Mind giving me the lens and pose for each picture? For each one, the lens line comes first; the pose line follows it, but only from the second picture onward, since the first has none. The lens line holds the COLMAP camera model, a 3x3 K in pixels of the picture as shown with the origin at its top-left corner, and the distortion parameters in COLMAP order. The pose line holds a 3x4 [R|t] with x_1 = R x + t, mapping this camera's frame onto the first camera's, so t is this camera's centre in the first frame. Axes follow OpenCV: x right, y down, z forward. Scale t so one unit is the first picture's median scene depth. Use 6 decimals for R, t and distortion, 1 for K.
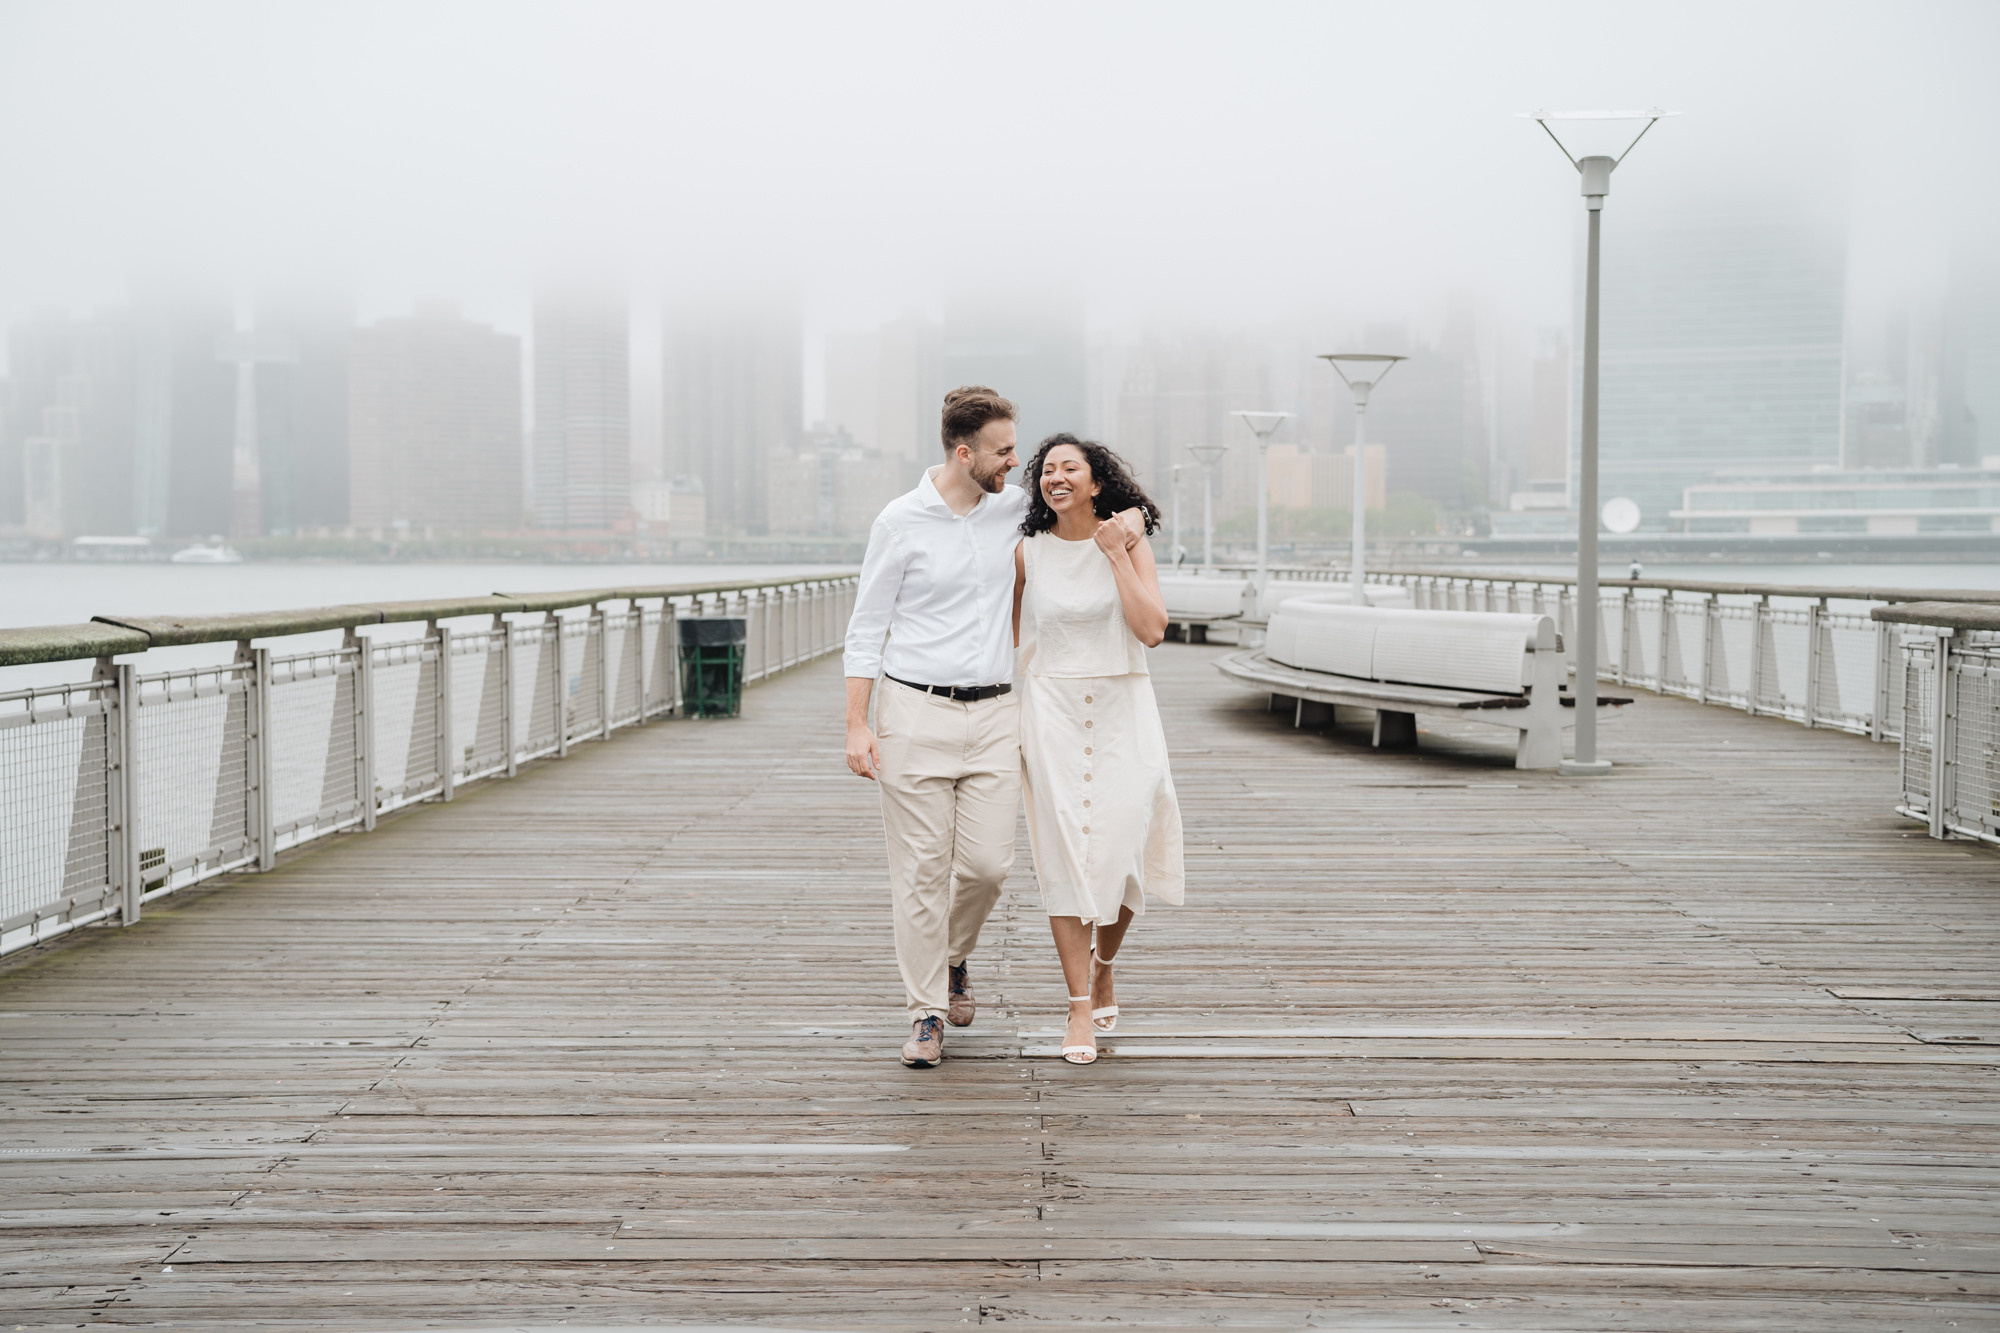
lens RADIAL K [[2471.5, 0, 989.0], [0, 2471.5, 688.1], [0, 0, 1]] dist [0.040176, 0.405080]
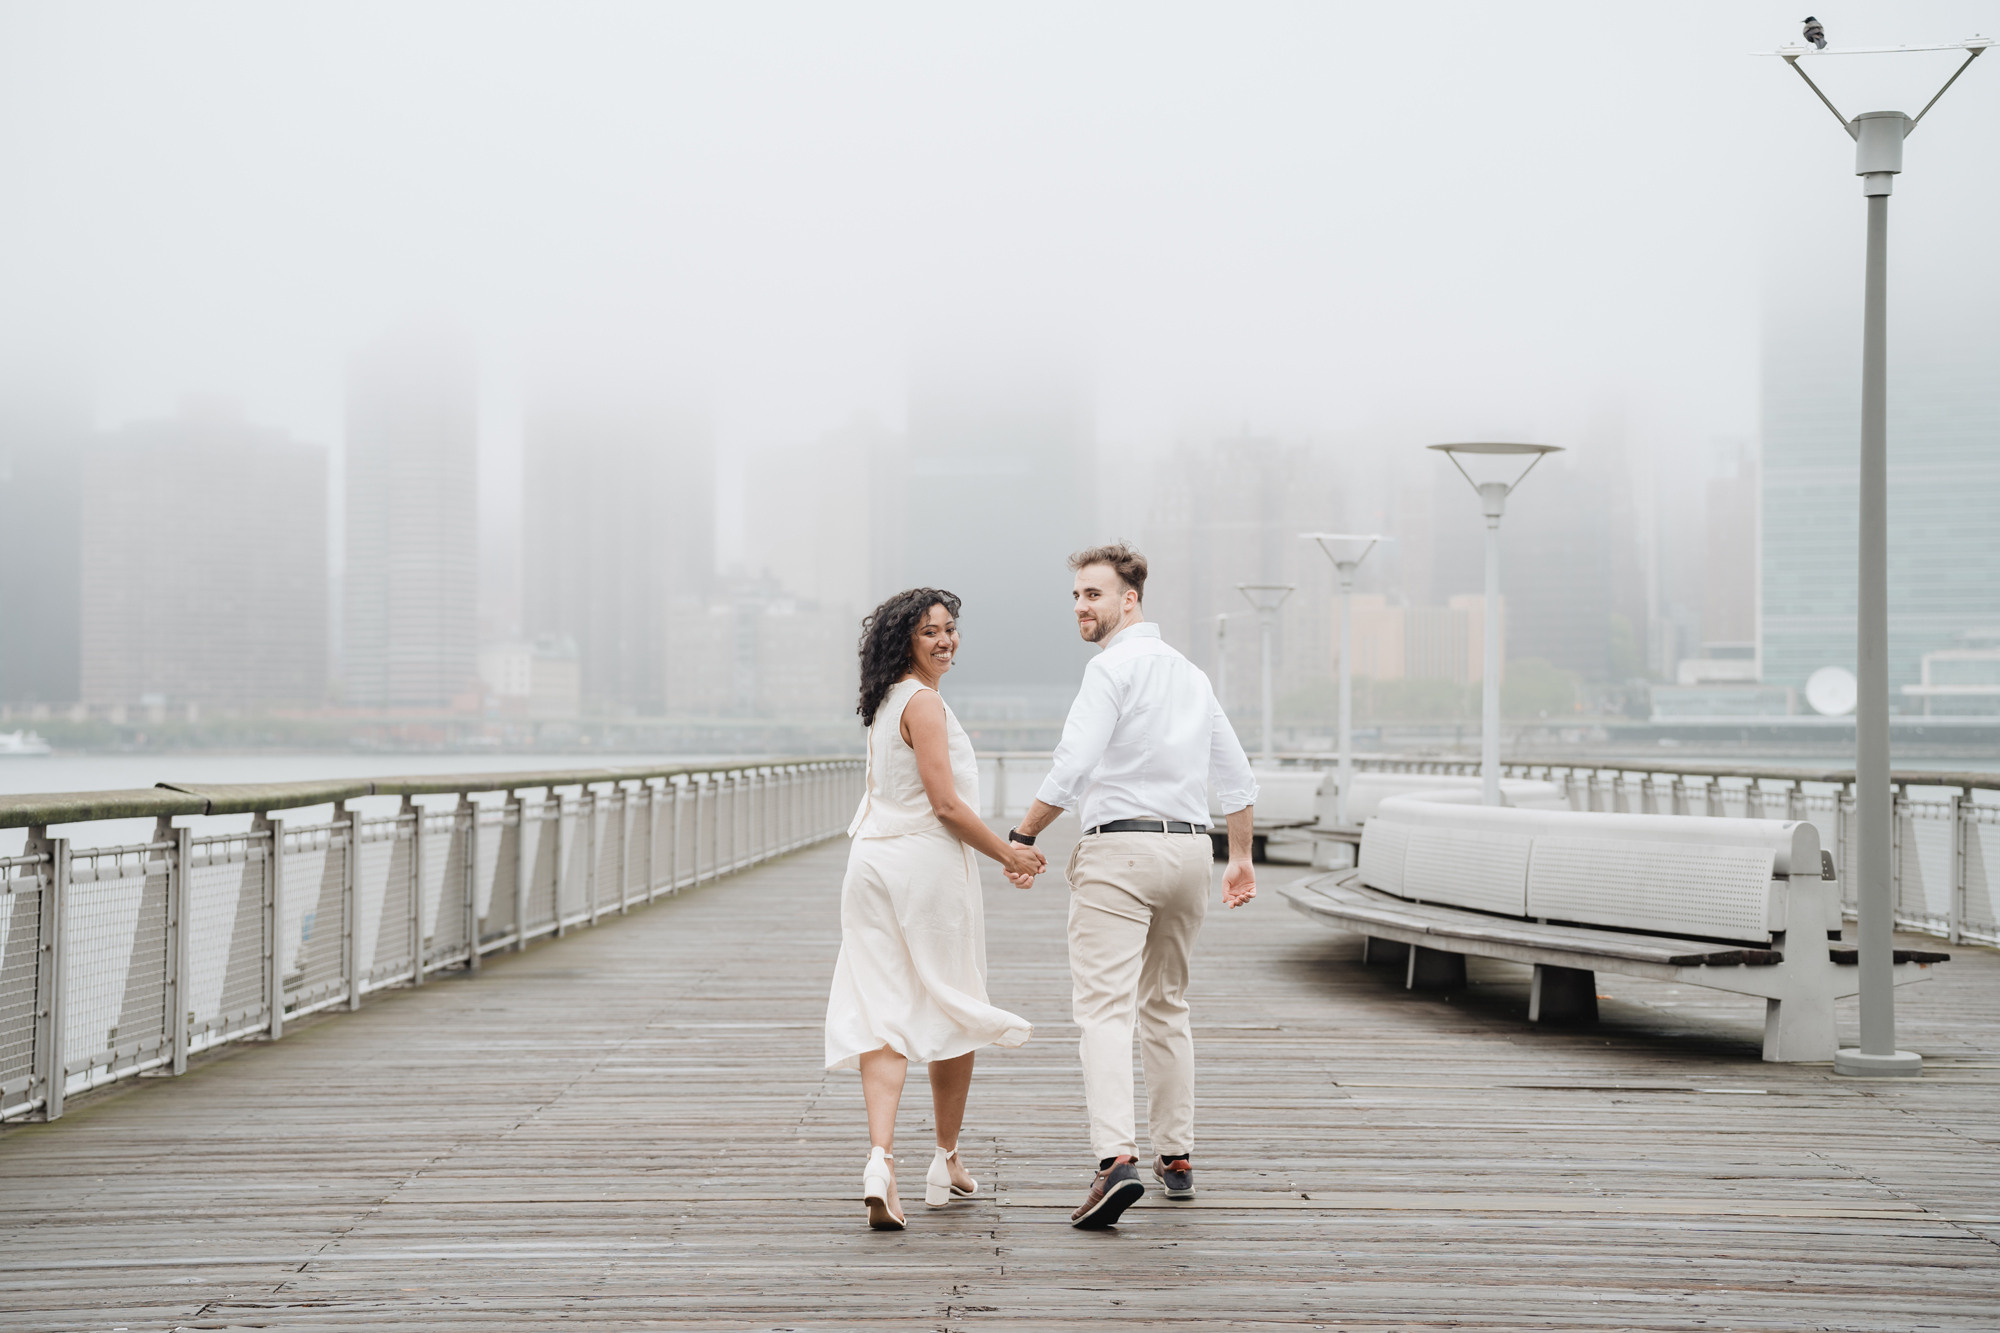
lens RADIAL K [[3299.4, 0, 1005.2], [0, 3299.4, 684.6], [0, 0, 1]] dist [0.262759, 0.838589]
pose [[0.999940, 0.001962, 0.010778, 0.008758], [-0.001180, 0.997398, -0.072081, -0.001687], [-0.010891, 0.072064, 0.997341, 0.141985]]
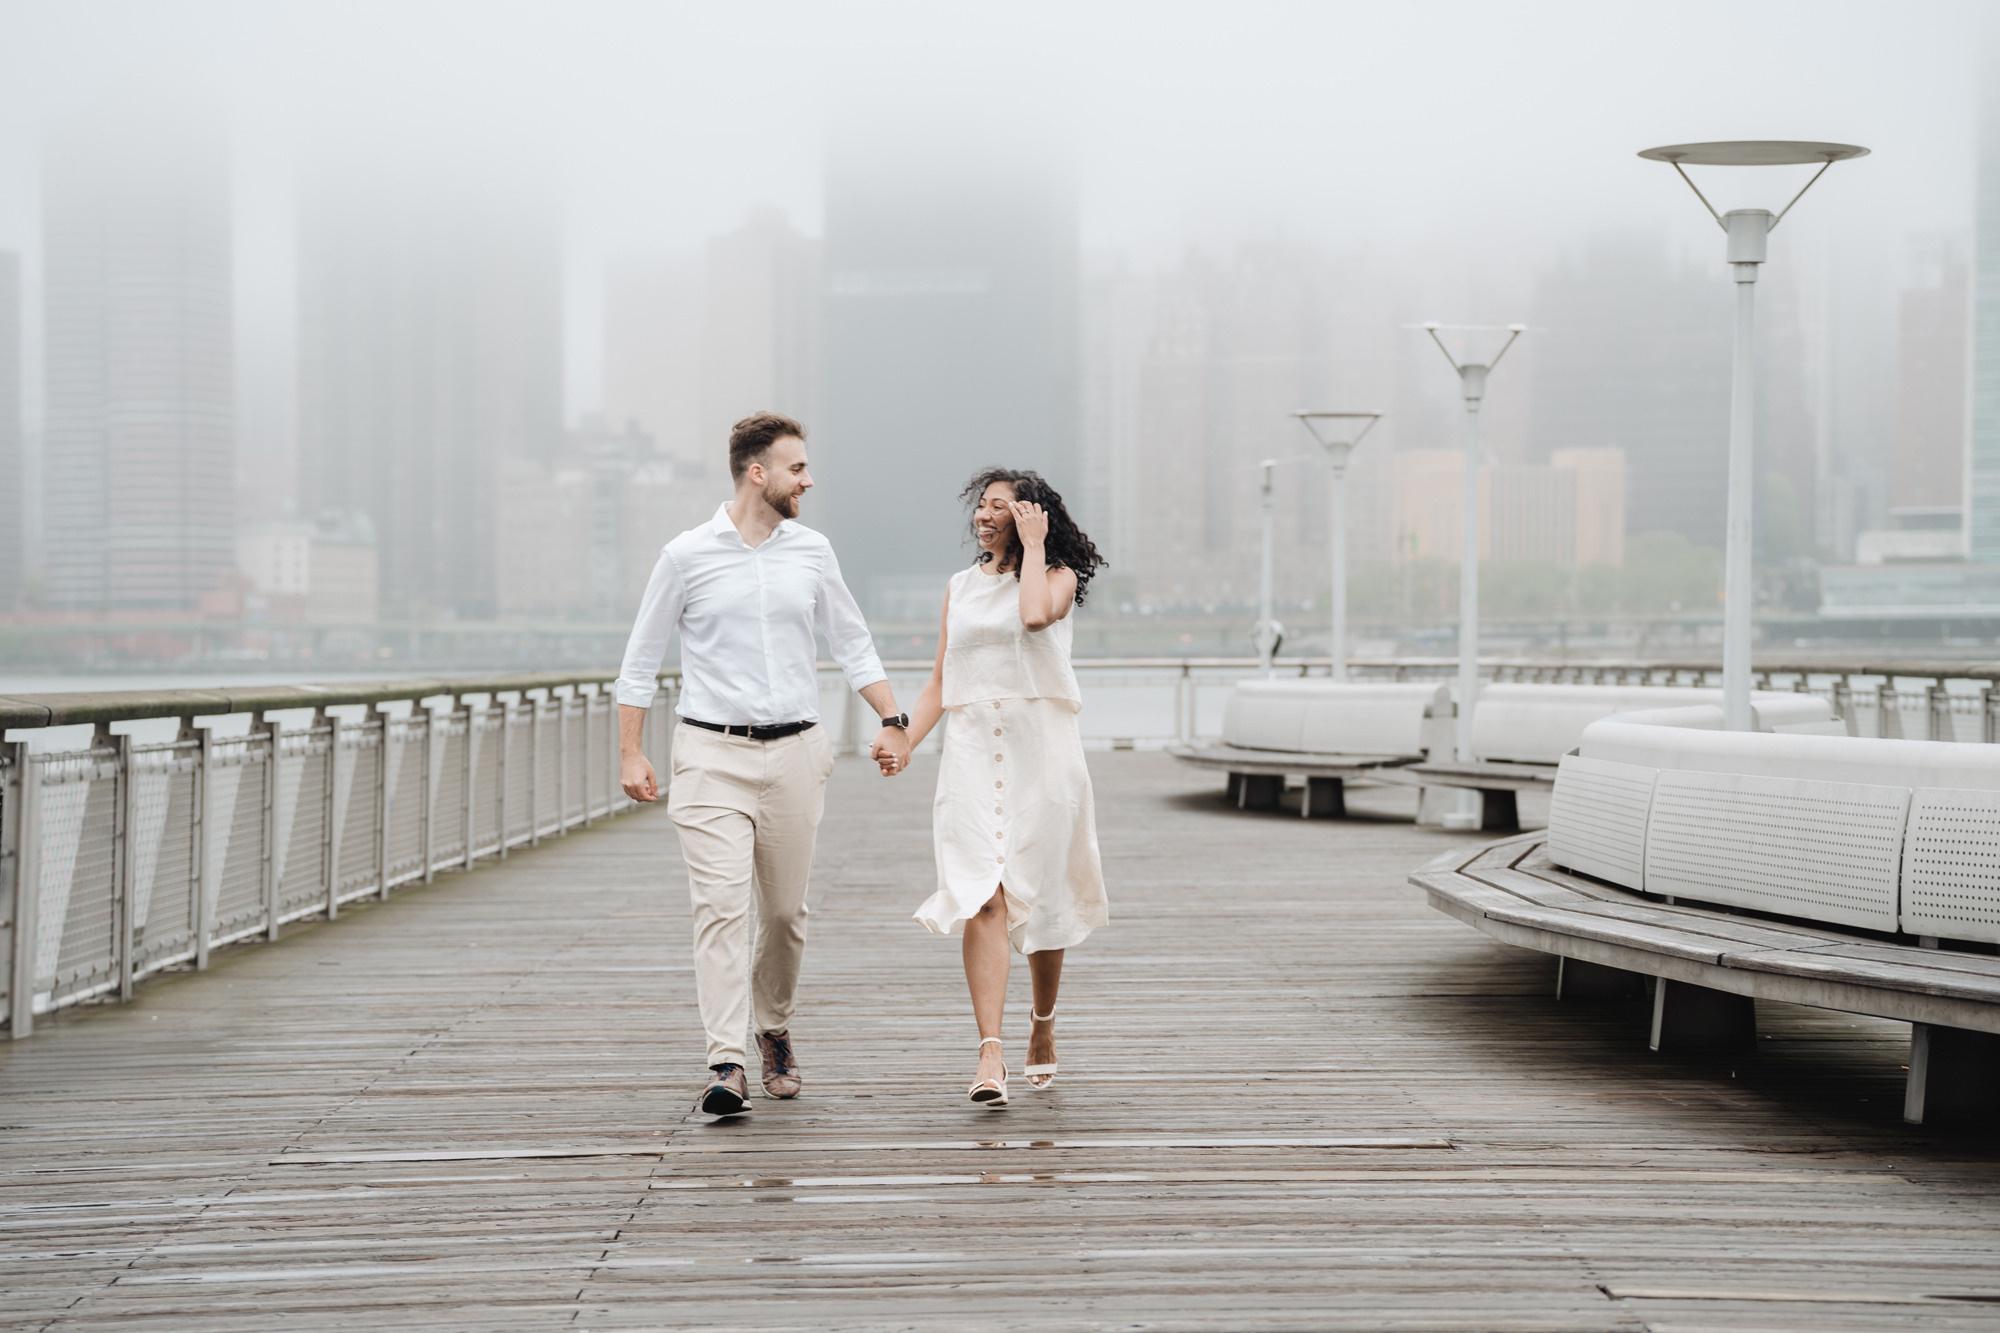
lens RADIAL K [[4227.4, 0, 1071.9], [0, 4227.4, 642.6], [0, 0, 1]] dist [0.602317, -0.037706]
pose [[0.999261, -0.006852, 0.037826, 0.014389], [0.009008, 0.998327, -0.057112, -0.013304], [-0.037371, 0.057410, 0.997651, 0.451991]]
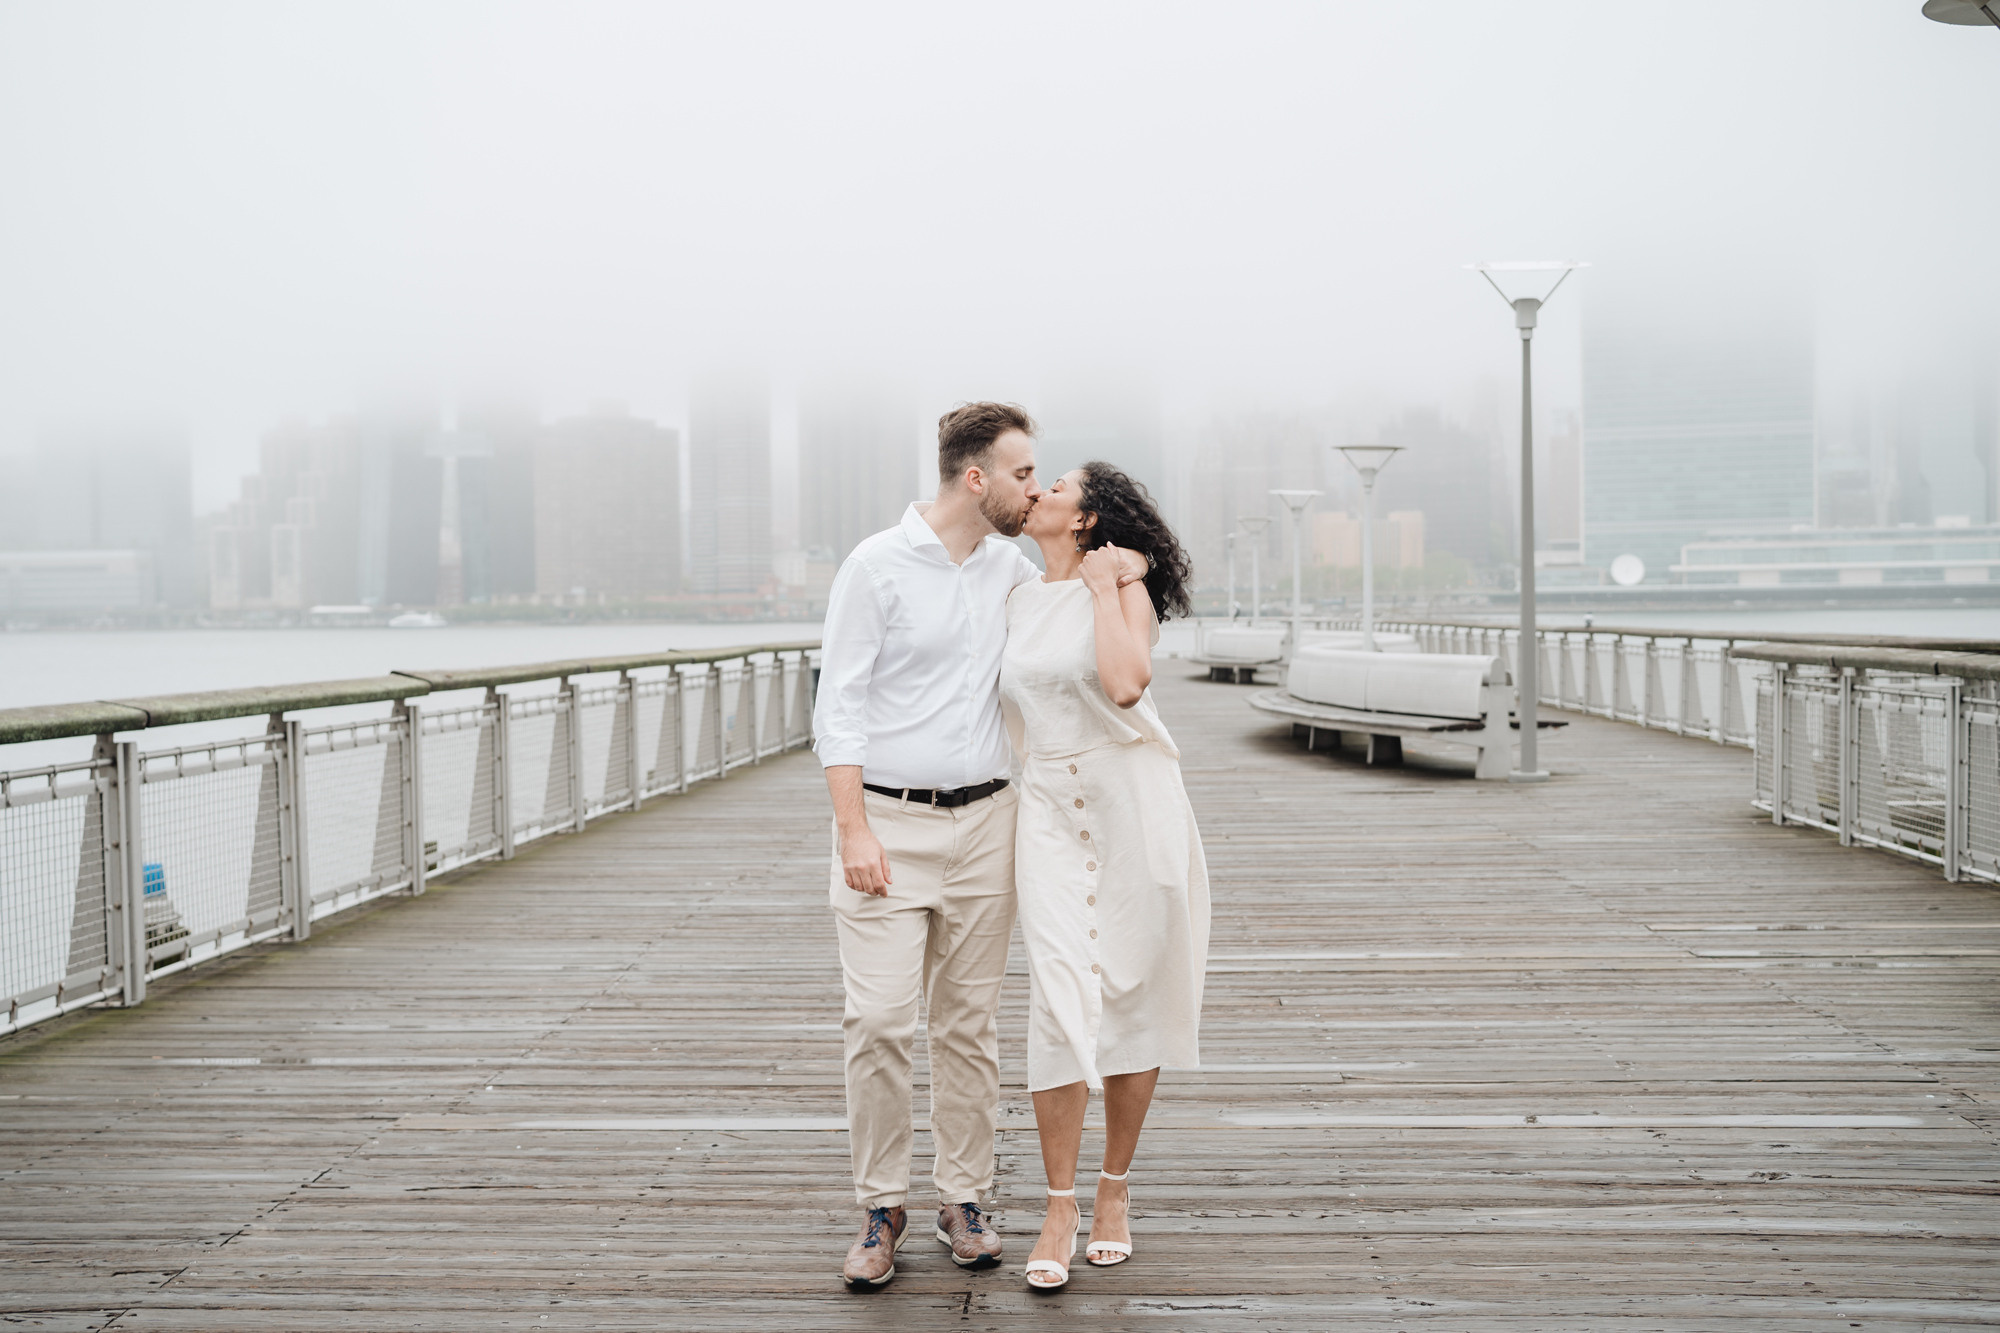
lens RADIAL K [[2172.7, 0, 1000.0], [0, 2172.7, 666.5], [0, 0, 1]] dist [-0.038132, 0.243067]
pose [[0.999150, -0.011952, -0.039449, 0.016412], [0.010840, 0.999541, -0.028305, 0.004453], [0.039769, 0.027853, 0.998821, -0.122645]]
